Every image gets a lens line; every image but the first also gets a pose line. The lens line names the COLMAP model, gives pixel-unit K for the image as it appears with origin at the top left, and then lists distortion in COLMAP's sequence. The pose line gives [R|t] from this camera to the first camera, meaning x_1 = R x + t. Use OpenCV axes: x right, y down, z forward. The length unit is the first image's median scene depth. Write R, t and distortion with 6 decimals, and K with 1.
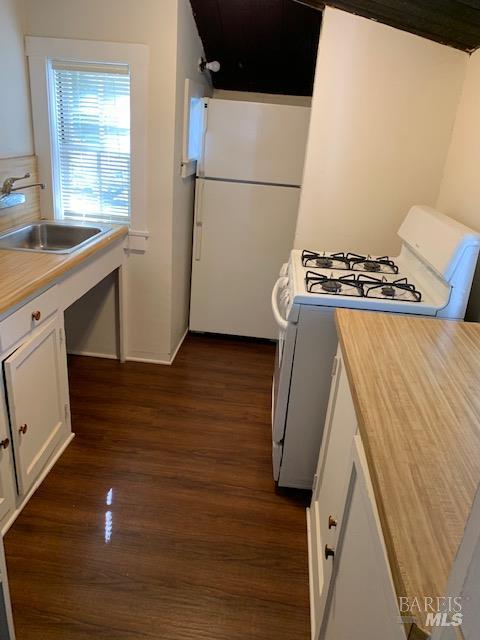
lens RADIAL K [[481.0, 0, 239.7], [0, 481.0, 322.8], [0, 0, 1]] dist [0.001247, -0.000934]
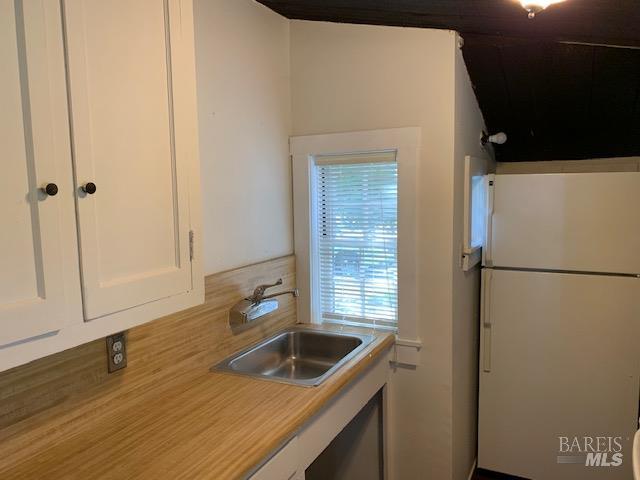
lens RADIAL K [[481.0, 0, 317.7], [0, 481.0, 239.0], [0, 0, 1]] dist [0.001247, -0.000934]
pose [[0.923419, -0.060135, -0.379053, -0.039265], [-0.056496, 0.955591, -0.289231, -0.111982], [0.379612, 0.288496, 0.879013, 0.206590]]
